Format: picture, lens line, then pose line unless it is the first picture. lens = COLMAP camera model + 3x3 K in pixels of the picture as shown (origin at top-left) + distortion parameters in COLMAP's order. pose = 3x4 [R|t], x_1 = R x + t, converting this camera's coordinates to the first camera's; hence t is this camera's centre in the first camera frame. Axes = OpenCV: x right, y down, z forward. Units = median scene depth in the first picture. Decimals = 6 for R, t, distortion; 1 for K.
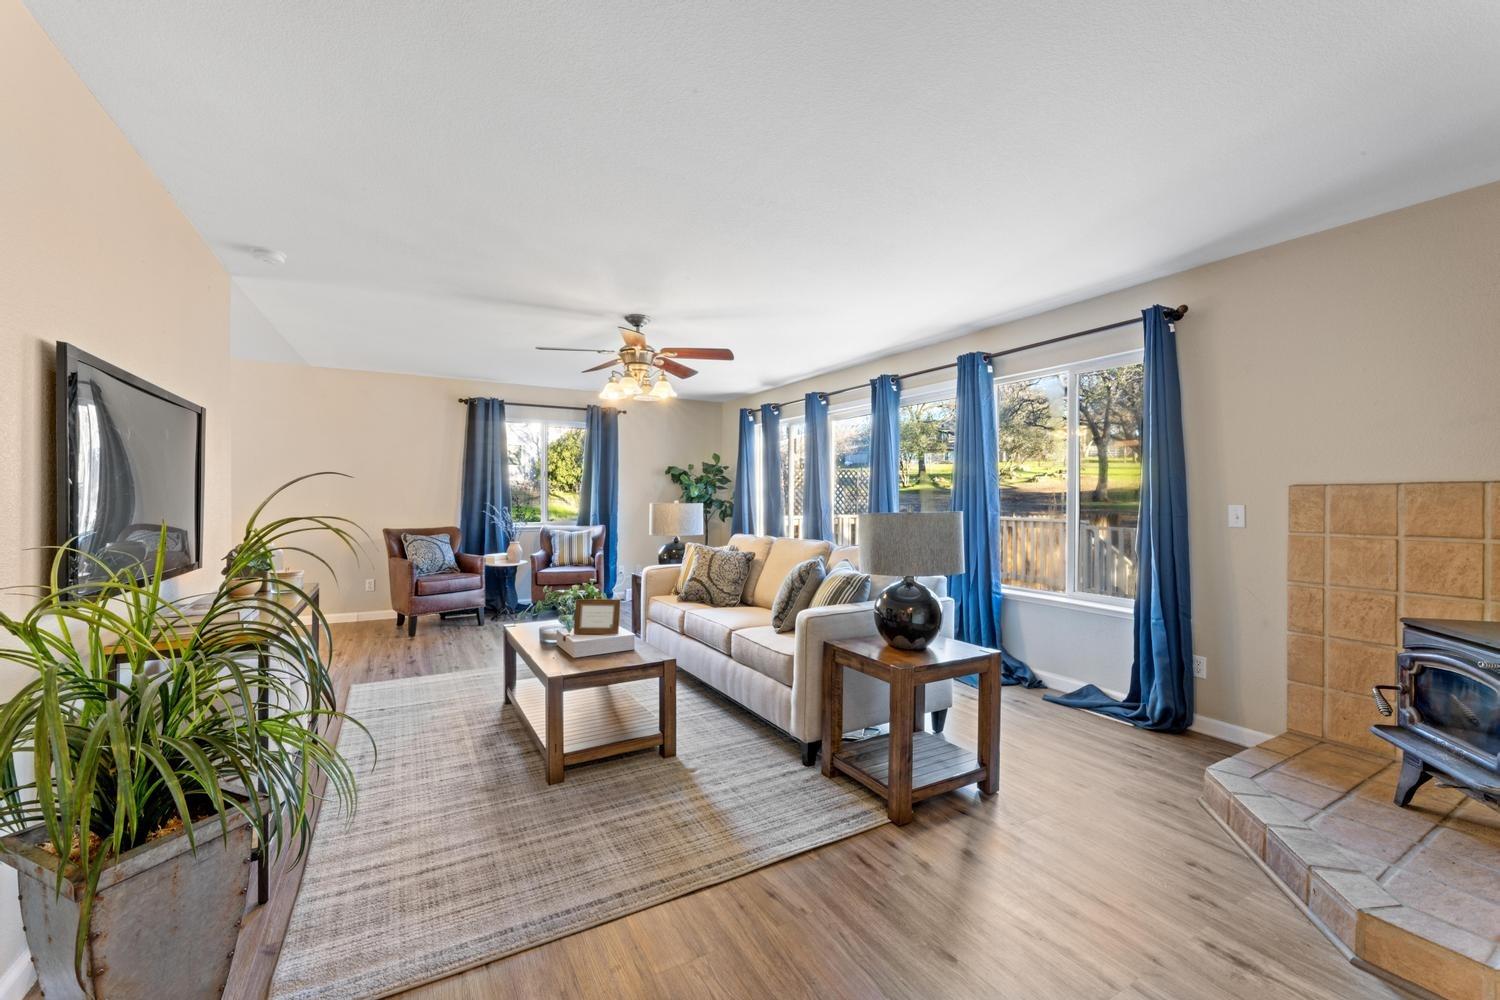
lens RADIAL K [[606.5, 0, 749.2], [0, 606.5, 500.8], [0, 0, 1]] dist [-0.003520, 0.001056]
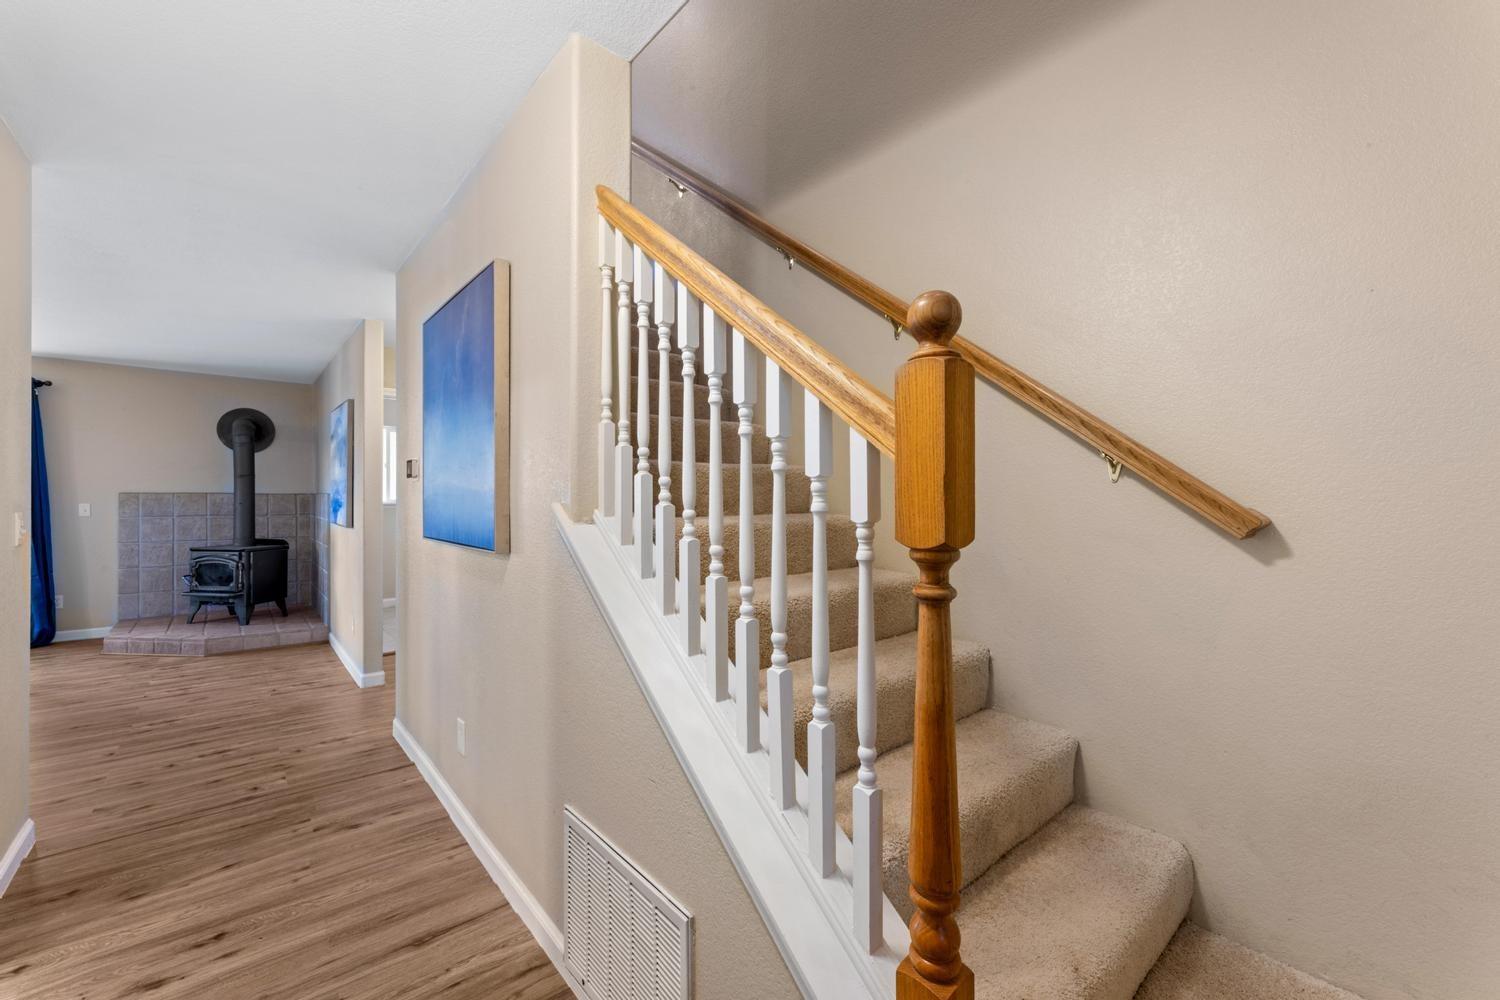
lens RADIAL K [[606.5, 0, 746.8], [0, 606.5, 500.5], [0, 0, 1]] dist [-0.003520, 0.001056]
pose [[-0.179922, -0.003814, 0.983673, -1.384370], [0.003315, 0.999984, 0.004484, -0.004190], [-0.983675, 0.004067, -0.179907, -0.629301]]
